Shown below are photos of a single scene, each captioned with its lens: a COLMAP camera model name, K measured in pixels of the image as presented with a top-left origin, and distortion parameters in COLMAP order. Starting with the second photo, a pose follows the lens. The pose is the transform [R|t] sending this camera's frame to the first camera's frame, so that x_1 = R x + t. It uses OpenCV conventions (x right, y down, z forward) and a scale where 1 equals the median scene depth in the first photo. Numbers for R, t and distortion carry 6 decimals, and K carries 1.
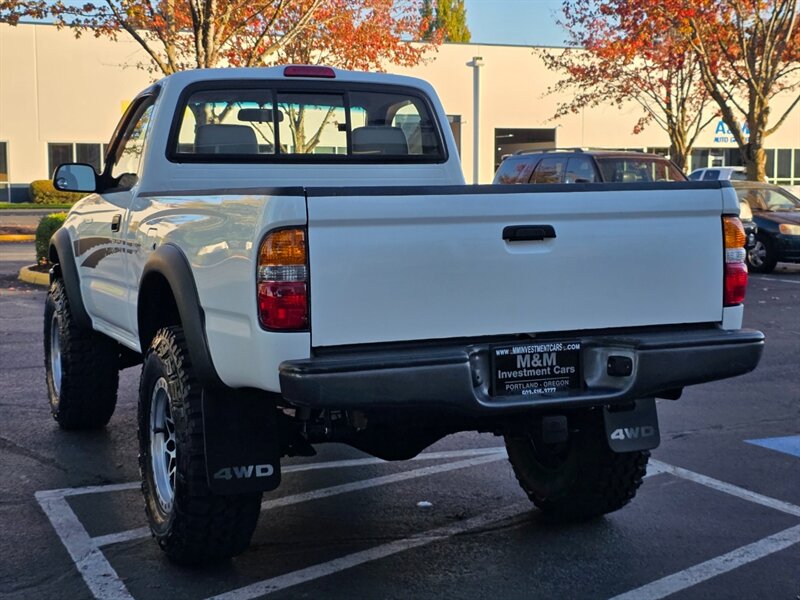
lens RADIAL K [[1273.9, 0, 402.4], [0, 1273.9, 291.8], [0, 0, 1]] dist [0.087046, 0.000000]
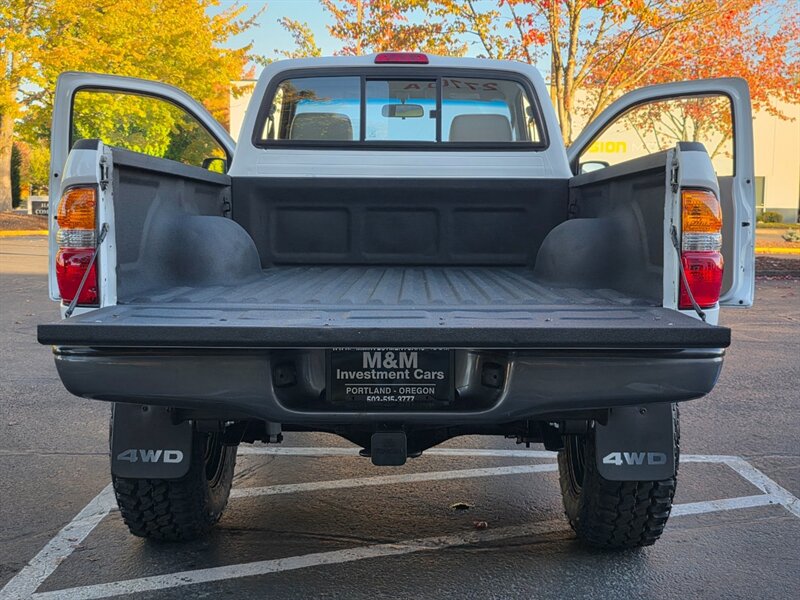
lens RADIAL K [[984.8, 0, 410.2], [0, 984.8, 298.3], [0, 0, 1]] dist [0.046166, 0.000000]
pose [[0.920412, 0.051152, -0.387589, 0.297168], [-0.049243, 0.998676, 0.014860, 0.003871], [0.387837, 0.005408, 0.921712, 0.358915]]
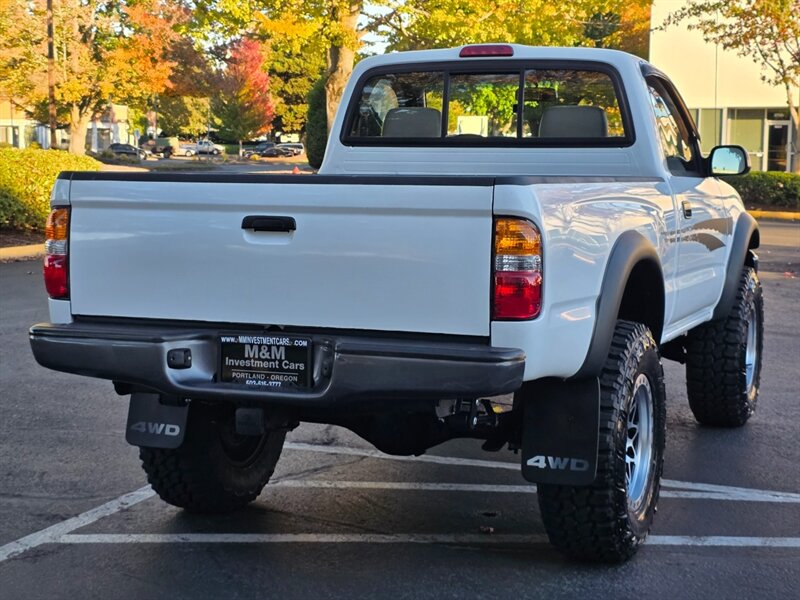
lens RADIAL K [[1441.9, 0, 390.3], [0, 1441.9, 297.9], [0, 0, 1]] dist [0.147367, 0.000000]
pose [[0.708077, 0.084321, -0.701083, 0.801324], [-0.074213, 0.996233, 0.044866, -0.038656], [0.702225, 0.020261, 0.711667, 0.221737]]
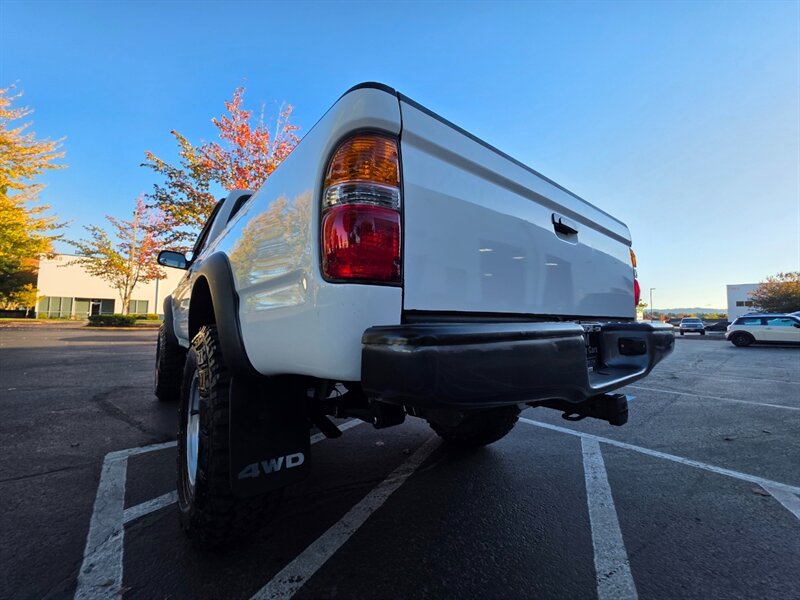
lens RADIAL K [[319.3, 0, 399.7], [0, 319.3, 300.5], [0, 0, 1]] dist [0.002481, 0.000473]
pose [[0.959927, 0.036166, 0.277905, -0.093610], [0.005427, 0.989053, -0.147458, 0.049466], [-0.280196, 0.143057, 0.949223, 0.655692]]
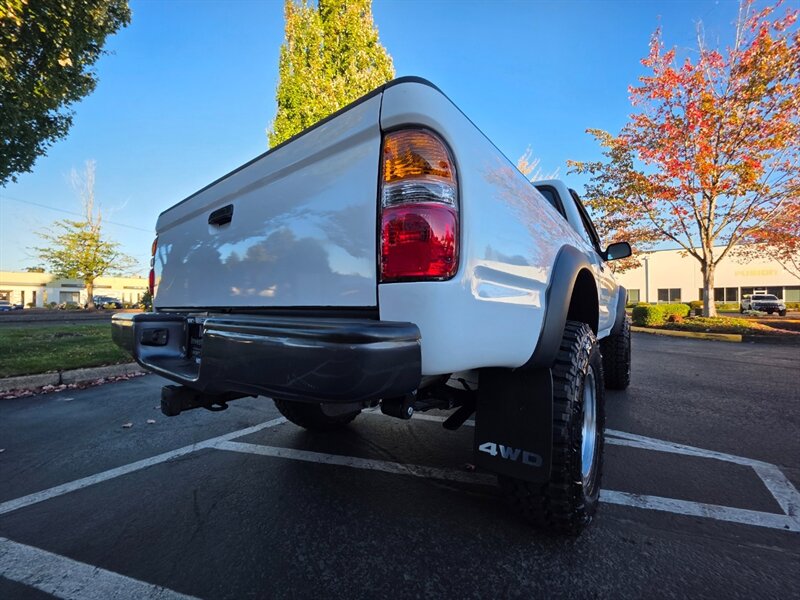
lens RADIAL K [[319.3, 0, 401.8], [0, 319.3, 300.4], [0, 0, 1]] dist [0.002481, 0.000473]
pose [[0.483539, -0.006574, -0.875298, 0.345484], [-0.080060, 0.995448, -0.051704, 0.023916], [0.871654, 0.095077, 0.480811, 0.842335]]
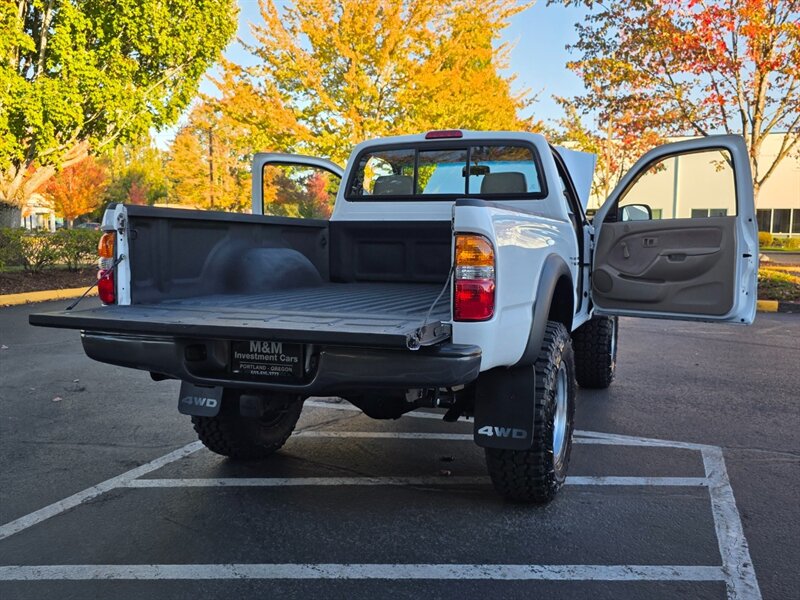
lens RADIAL K [[729.6, 0, 403.7], [0, 729.6, 304.8], [0, 0, 1]] dist [0.050199, 0.000000]
pose [[0.720253, 0.080423, -0.689034, 0.562806], [-0.073565, 0.996511, 0.039413, -0.019871], [0.689800, 0.022302, 0.723656, 0.489212]]
